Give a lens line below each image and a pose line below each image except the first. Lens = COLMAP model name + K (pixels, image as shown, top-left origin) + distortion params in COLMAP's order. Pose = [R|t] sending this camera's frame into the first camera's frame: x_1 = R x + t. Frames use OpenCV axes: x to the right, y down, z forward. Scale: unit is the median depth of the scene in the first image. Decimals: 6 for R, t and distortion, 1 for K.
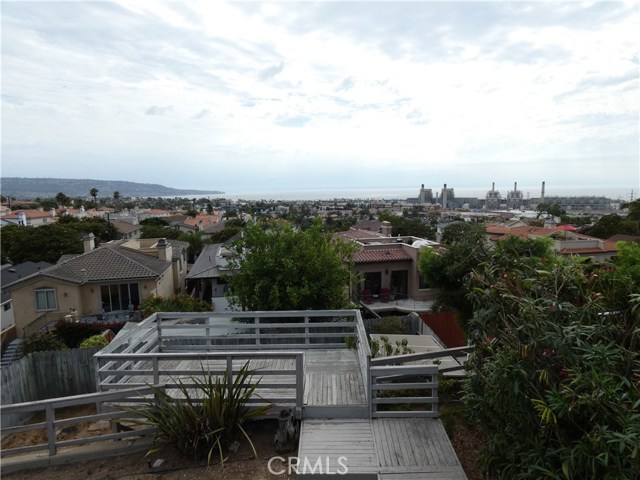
lens RADIAL K [[386.8, 0, 316.6], [0, 386.8, 239.2], [0, 0, 1]] dist [0.003463, -0.001730]
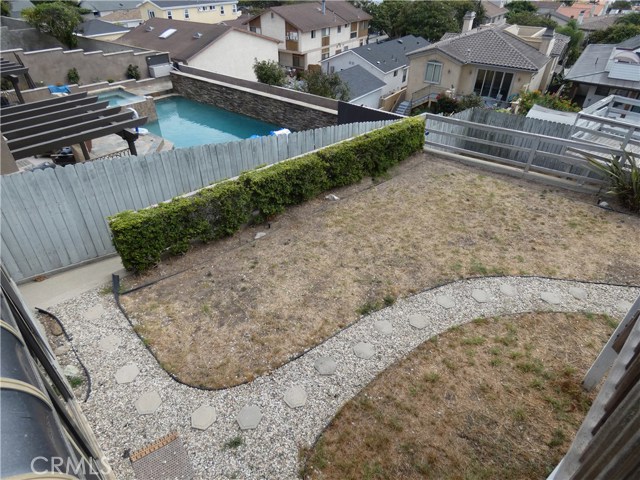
lens RADIAL K [[386.8, 0, 318.6], [0, 386.8, 237.5], [0, 0, 1]] dist [0.003463, -0.001730]
pose [[0.695731, 0.442342, -0.565943, -0.059355], [-0.123044, 0.849636, 0.512815, 0.022247], [0.707685, -0.287145, 0.645546, -0.128115]]
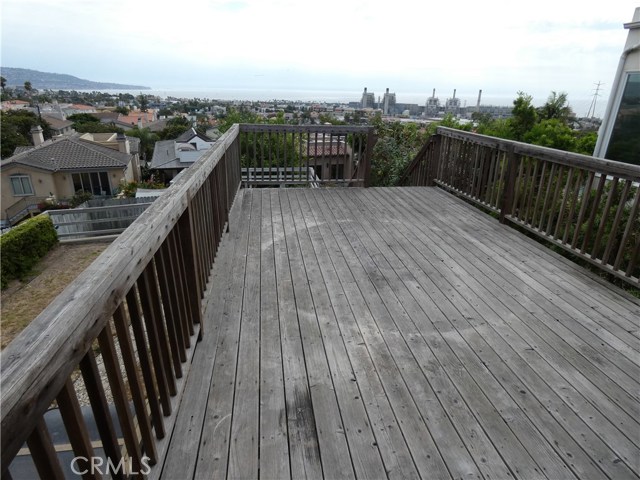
lens RADIAL K [[386.8, 0, 316.3], [0, 386.8, 236.3], [0, 0, 1]] dist [0.003463, -0.001730]
pose [[0.988448, -0.015894, 0.150728, -0.038578], [-0.019459, 0.972948, 0.230201, 0.026235], [-0.150309, -0.230475, 0.961399, -0.205641]]
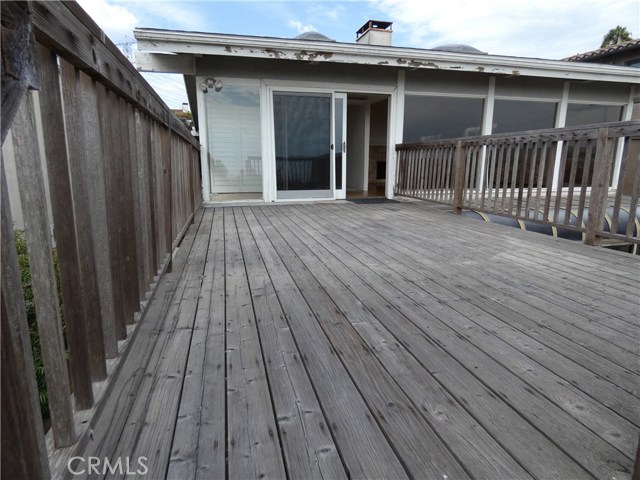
lens RADIAL K [[386.8, 0, 319.4], [0, 386.8, 239.6], [0, 0, 1]] dist [0.003463, -0.001730]
pose [[-0.967253, 0.067332, -0.244721, 0.372603], [-0.016201, 0.945826, 0.324268, 0.013426], [0.253297, 0.317614, -0.913763, 0.823240]]
